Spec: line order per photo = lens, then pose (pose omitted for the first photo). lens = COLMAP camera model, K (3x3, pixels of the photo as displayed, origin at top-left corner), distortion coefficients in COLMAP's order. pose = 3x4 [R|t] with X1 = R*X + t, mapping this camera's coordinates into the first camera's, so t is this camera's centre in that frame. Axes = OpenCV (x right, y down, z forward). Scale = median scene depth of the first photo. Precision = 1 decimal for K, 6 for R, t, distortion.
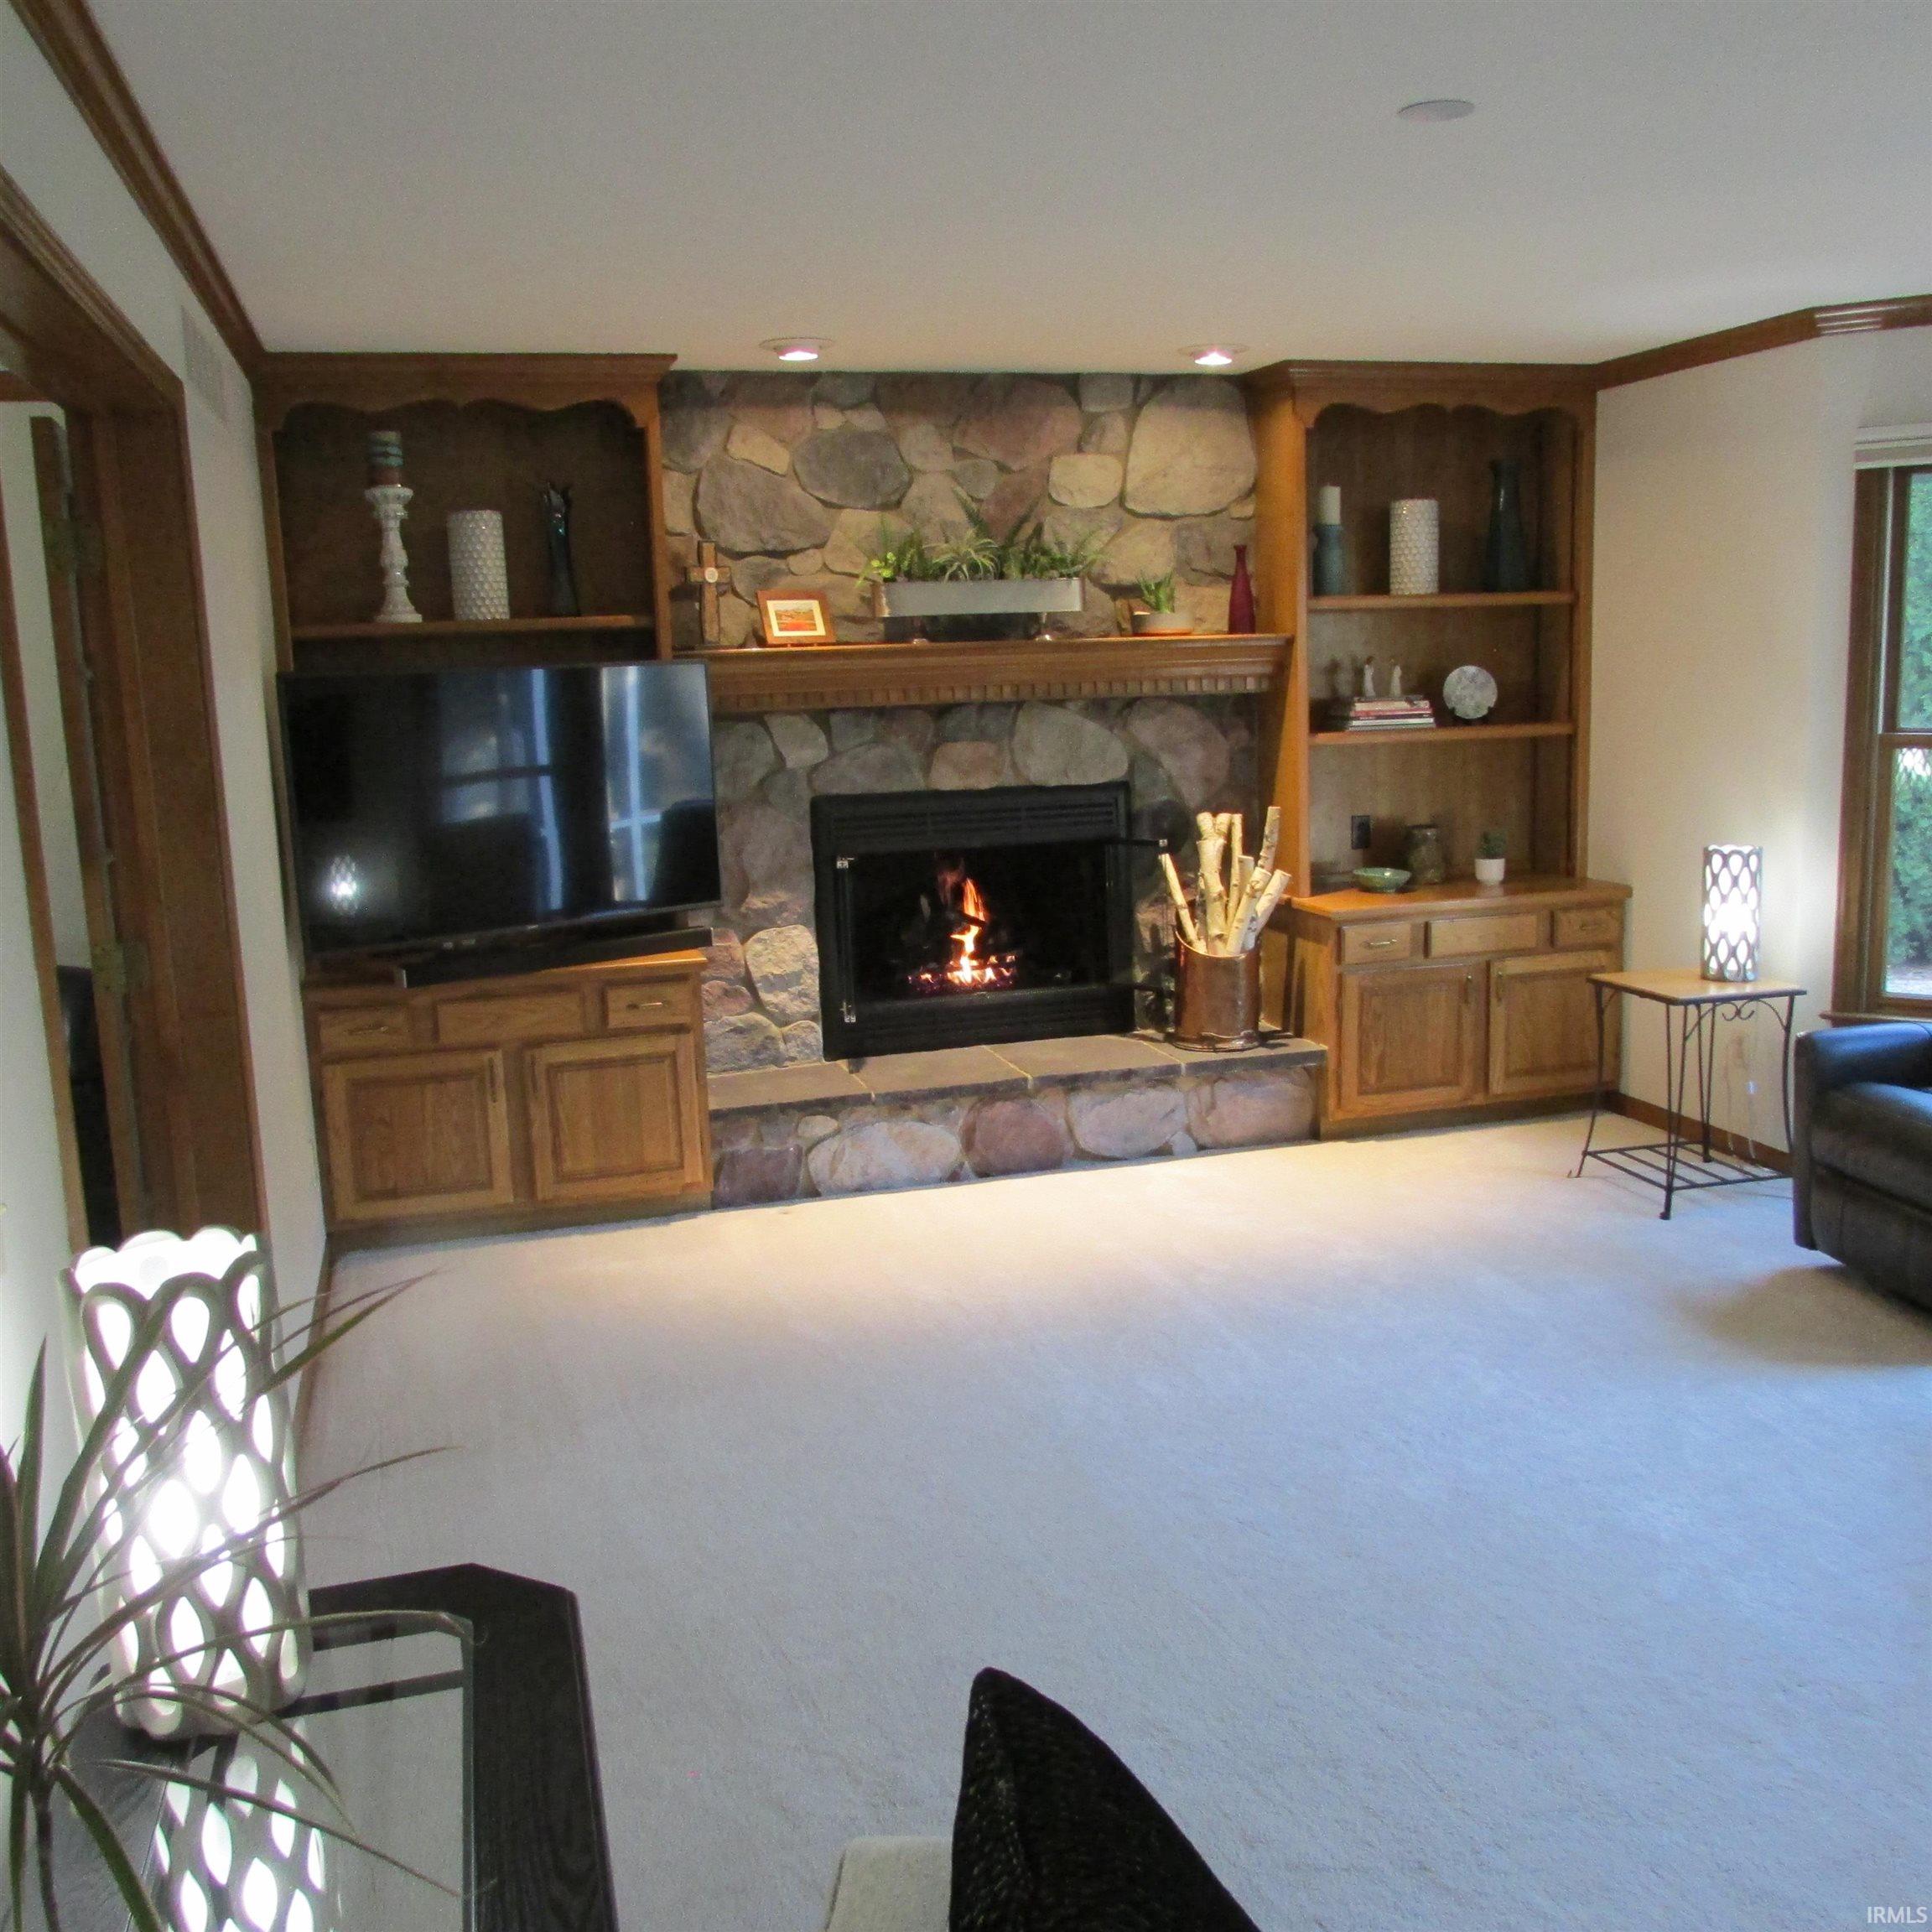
lens RADIAL K [[1875.1, 0, 970.3], [0, 1875.1, 946.7], [0, 0, 1]] dist [-0.020338, 0.011883]
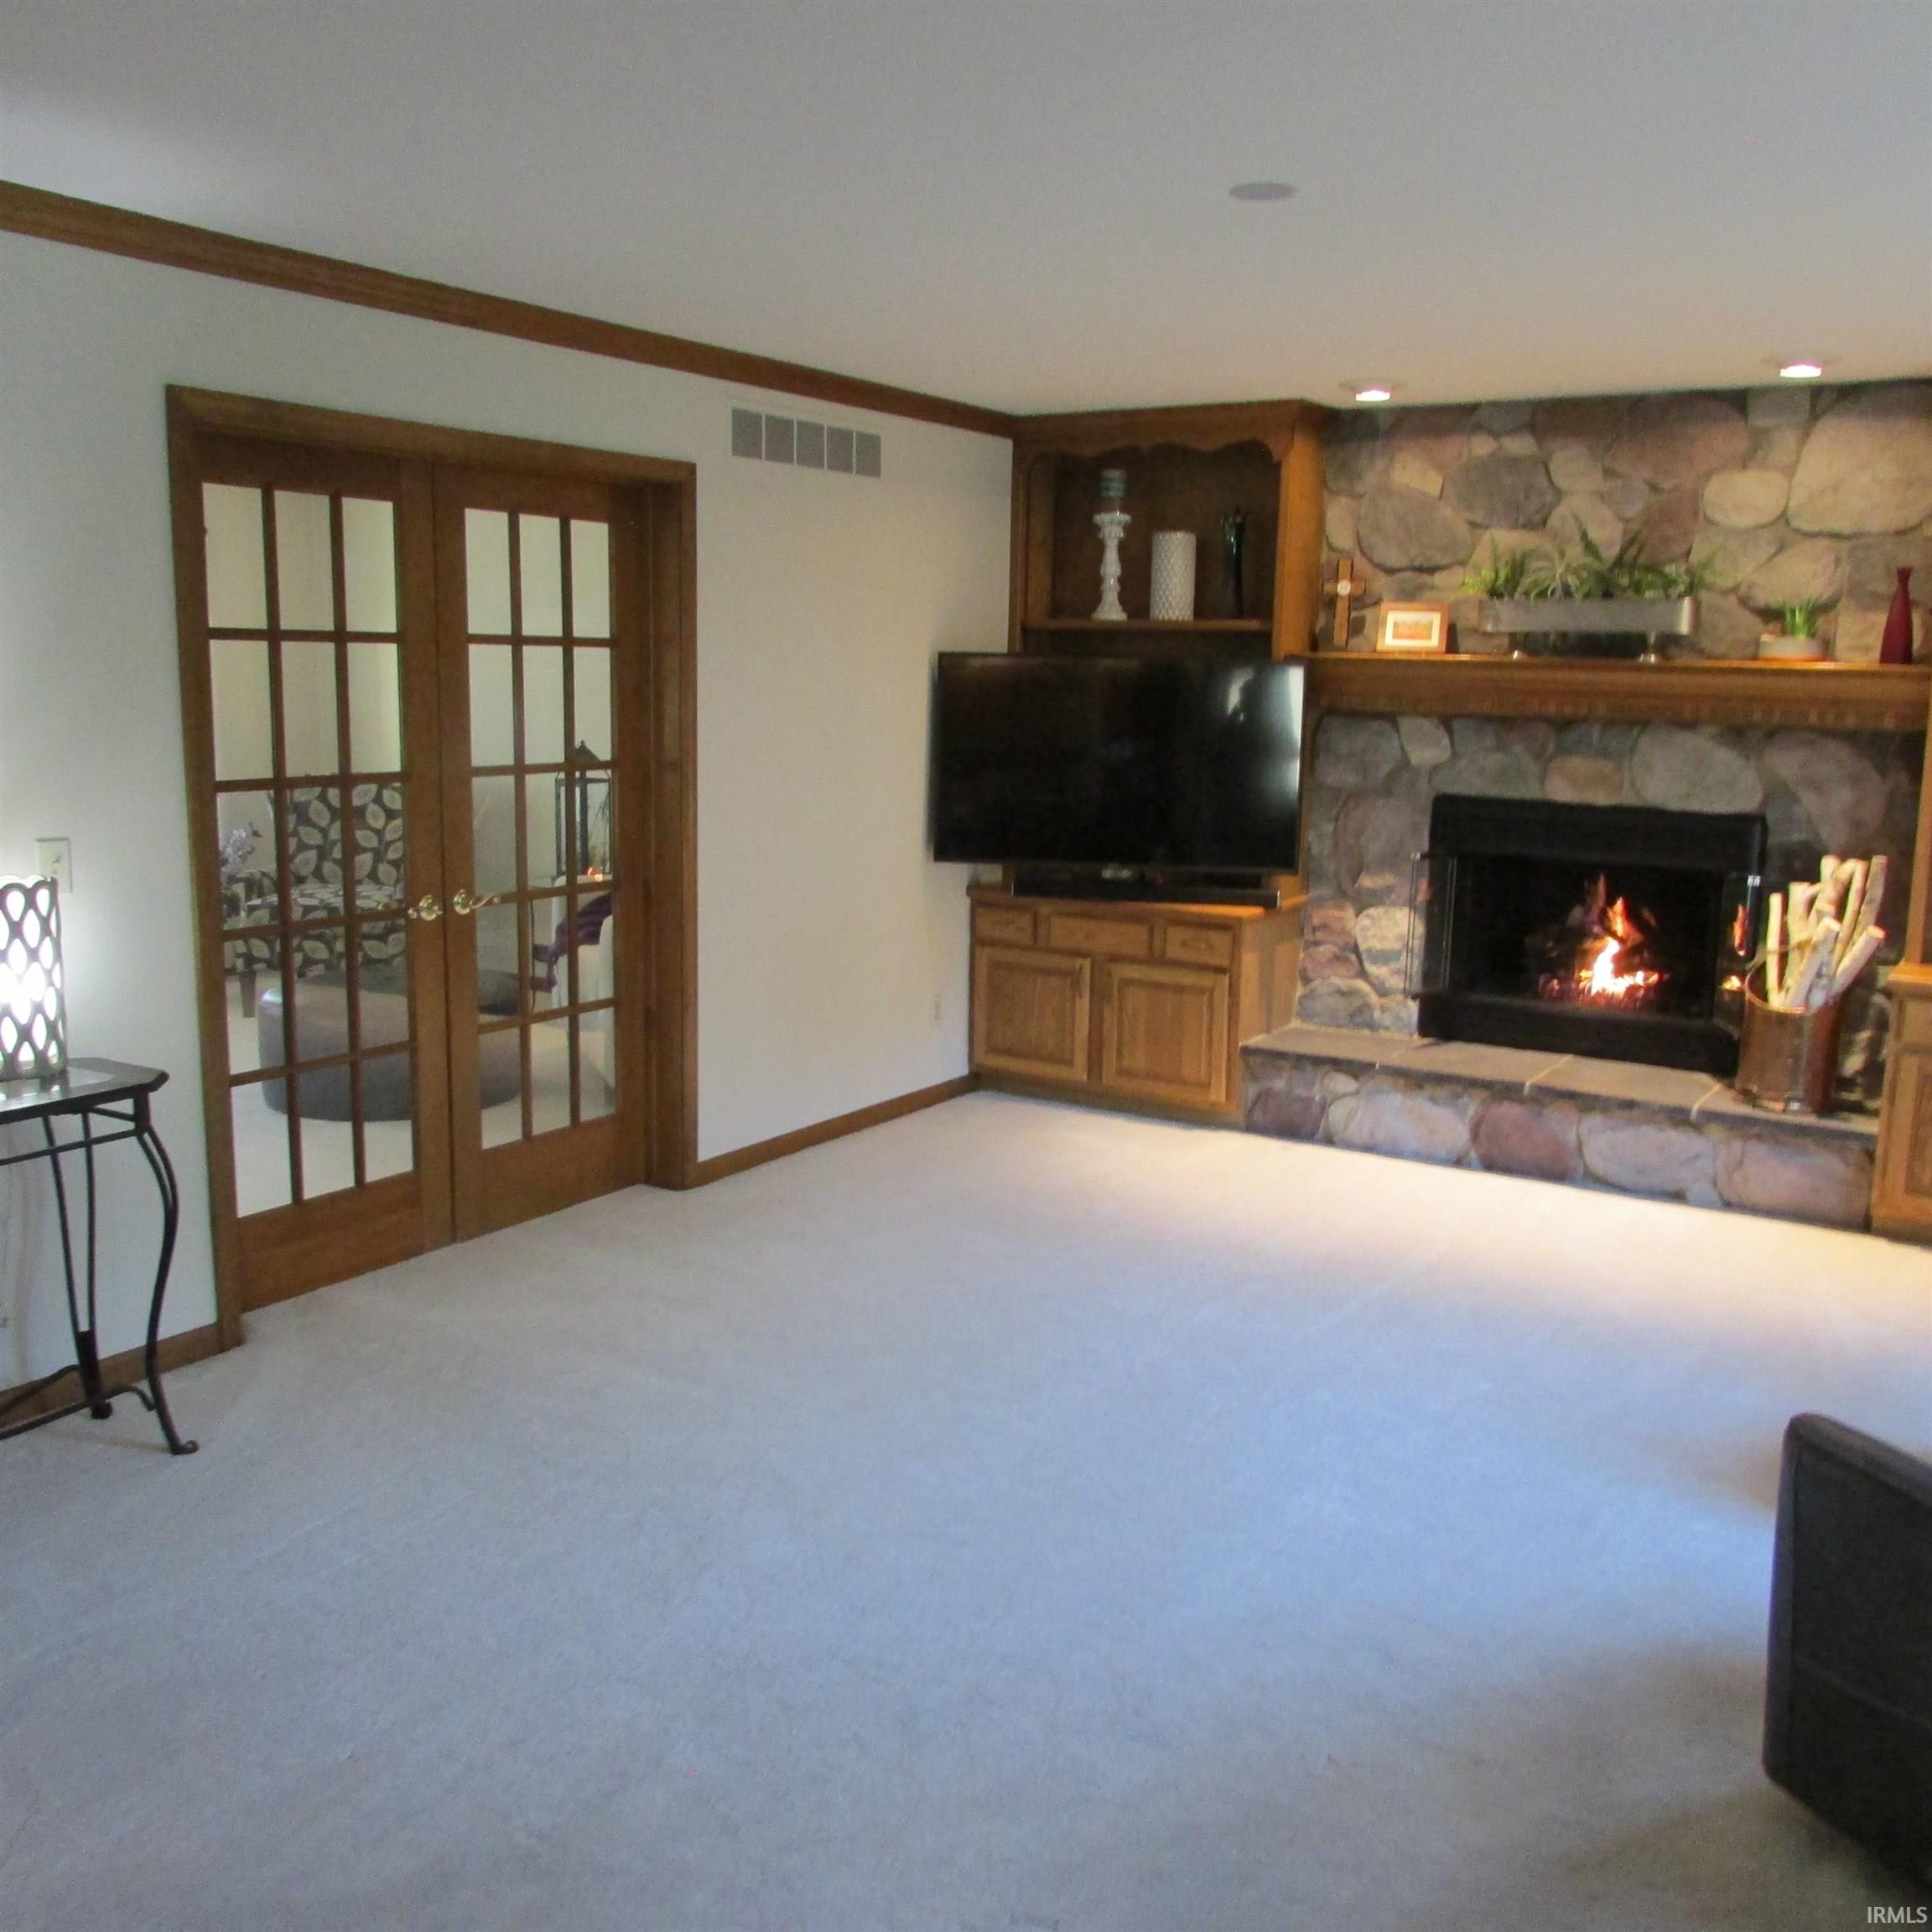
lens RADIAL K [[1875.1, 0, 970.3], [0, 1875.1, 946.7], [0, 0, 1]] dist [-0.020338, 0.011883]
pose [[0.657880, 0.160903, -0.735734, 0.552426], [-0.160420, 0.984430, 0.071848, -0.027466], [0.735839, 0.070759, 0.673449, 0.077555]]
